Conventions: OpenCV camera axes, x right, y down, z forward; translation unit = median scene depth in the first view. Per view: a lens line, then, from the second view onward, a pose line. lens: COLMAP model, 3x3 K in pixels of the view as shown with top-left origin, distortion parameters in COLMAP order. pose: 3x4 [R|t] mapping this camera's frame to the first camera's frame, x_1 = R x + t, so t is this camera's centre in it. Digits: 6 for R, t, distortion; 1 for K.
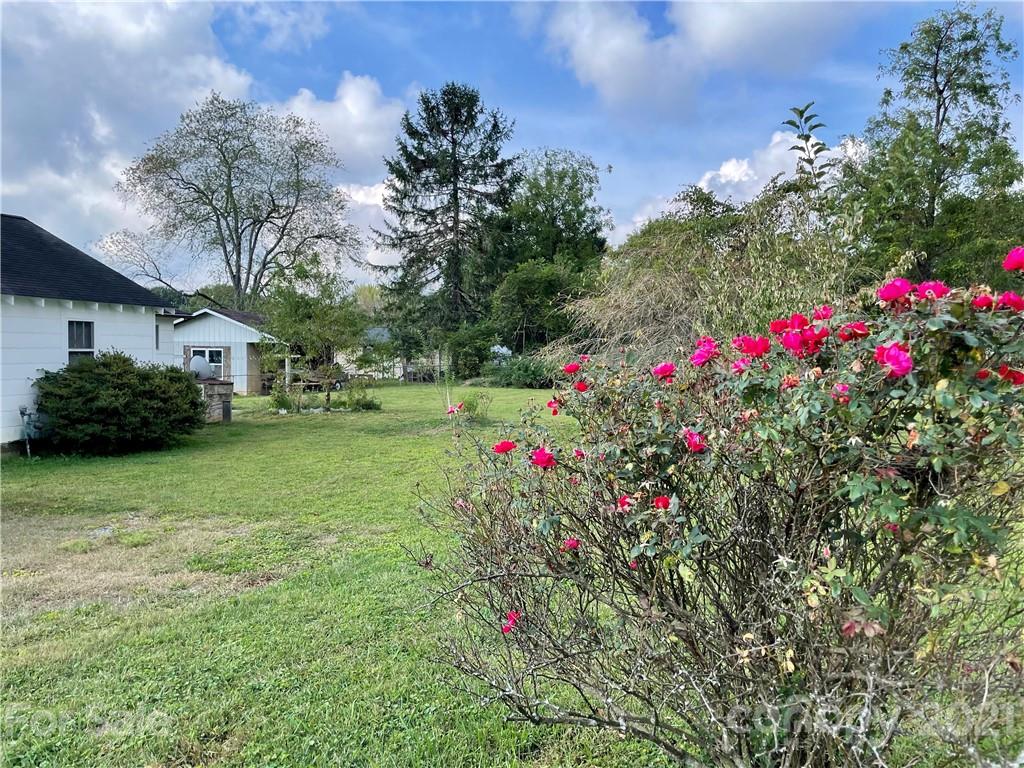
lens RADIAL K [[776.1, 0, 509.4], [0, 776.1, 387.3], [0, 0, 1]] dist [0.074443, -0.085756]
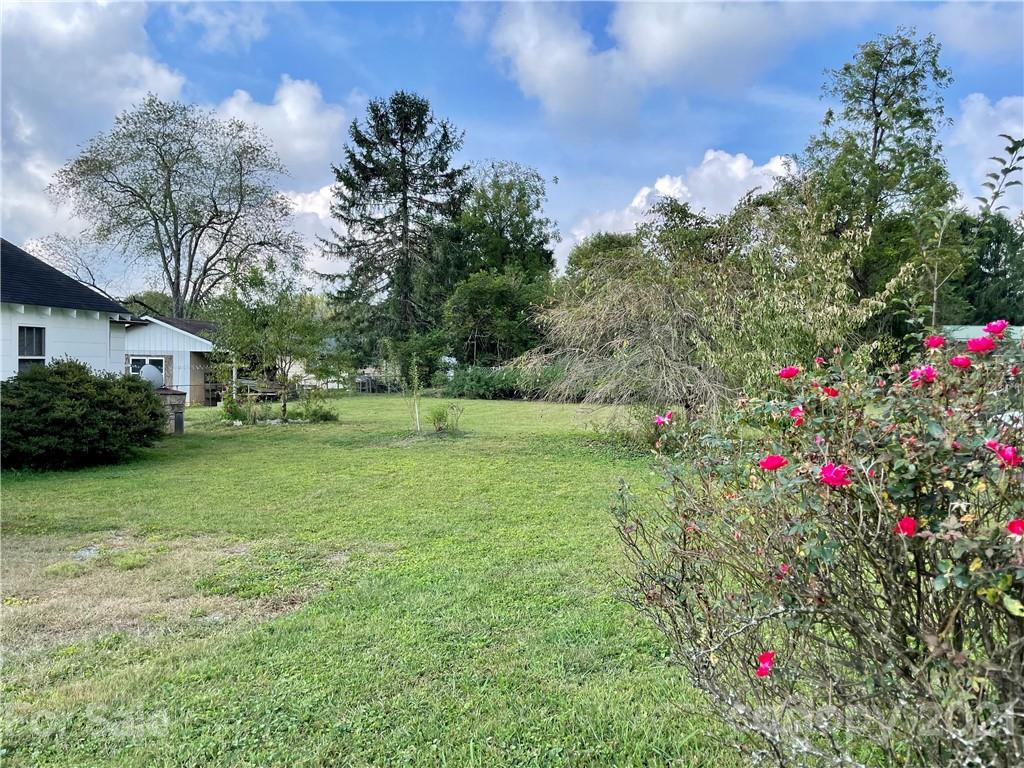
lens RADIAL K [[776.1, 0, 506.2], [0, 776.1, 386.4], [0, 0, 1]] dist [0.074443, -0.085756]
pose [[0.997204, 0.002726, 0.074676, -0.013916], [-0.001570, 0.999878, -0.015538, 0.000255], [-0.074709, 0.015378, 0.997087, 0.005691]]
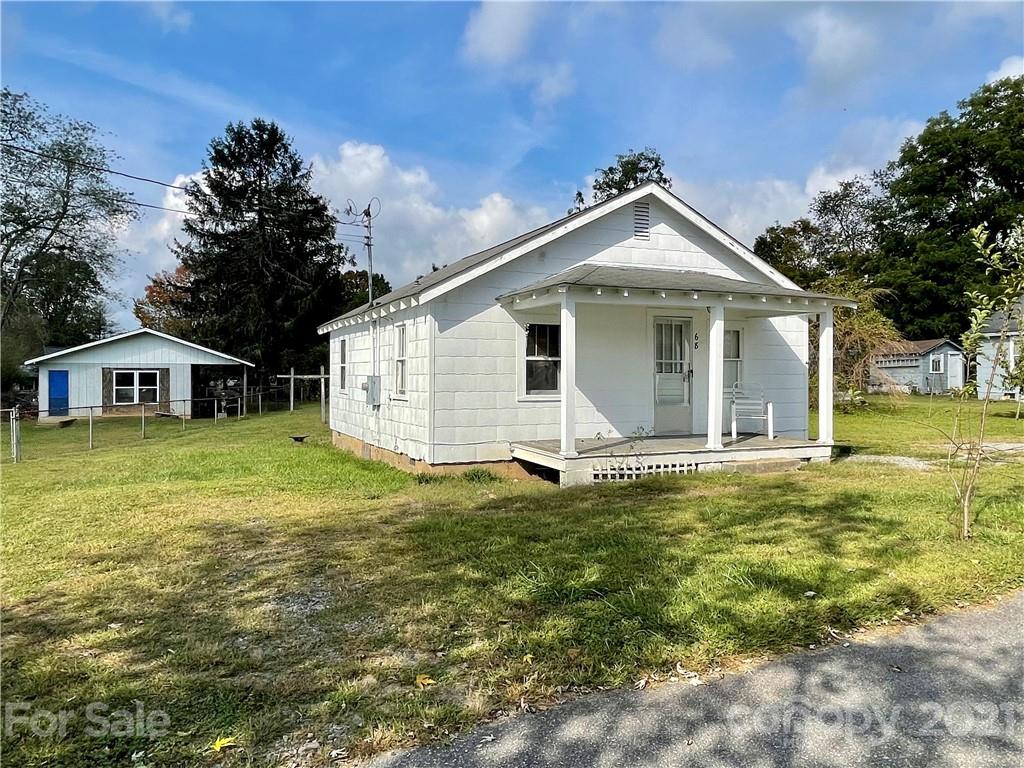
lens RADIAL K [[729.7, 0, 510.6], [0, 729.7, 380.5], [0, 0, 1]] dist [0.029253, -0.048497]
pose [[0.778429, -0.017716, 0.627483, -0.434034], [0.041080, 0.998897, -0.022759, -0.000252], [-0.626388, 0.043493, 0.778297, 0.034110]]
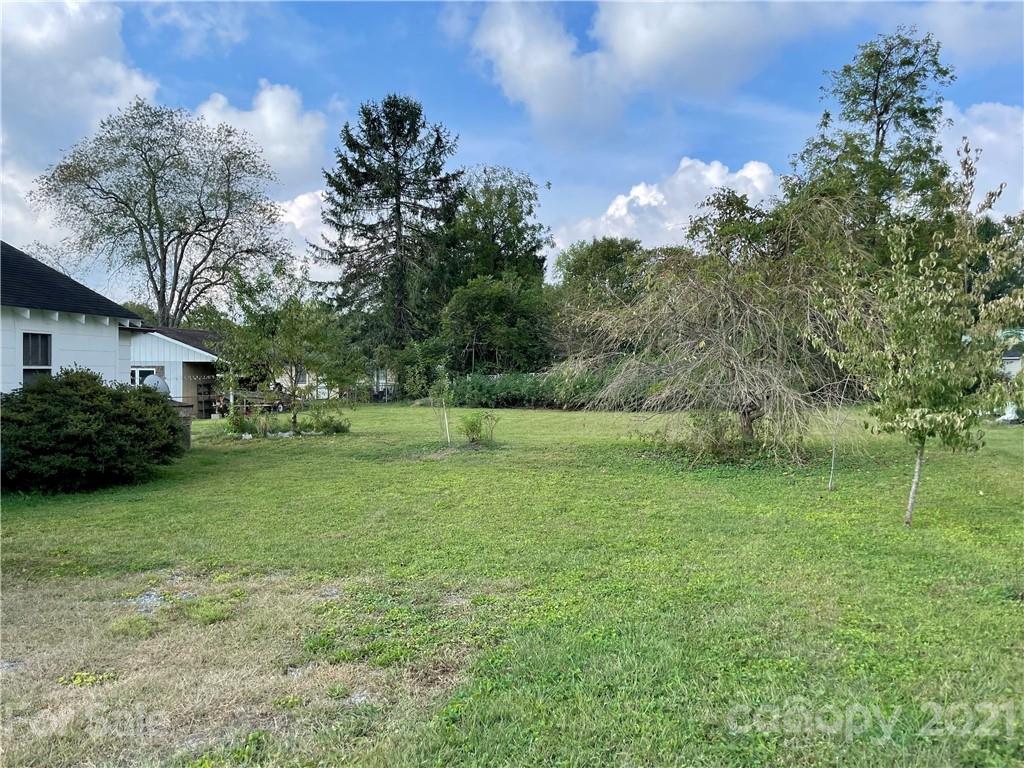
lens RADIAL K [[776.1, 0, 502.8], [0, 776.1, 382.4], [0, 0, 1]] dist [0.074443, -0.085756]
pose [[0.995161, -0.007302, 0.097982, -0.036220], [0.010433, 0.999450, -0.031482, 0.000259], [-0.097698, 0.032352, 0.994690, 0.030211]]
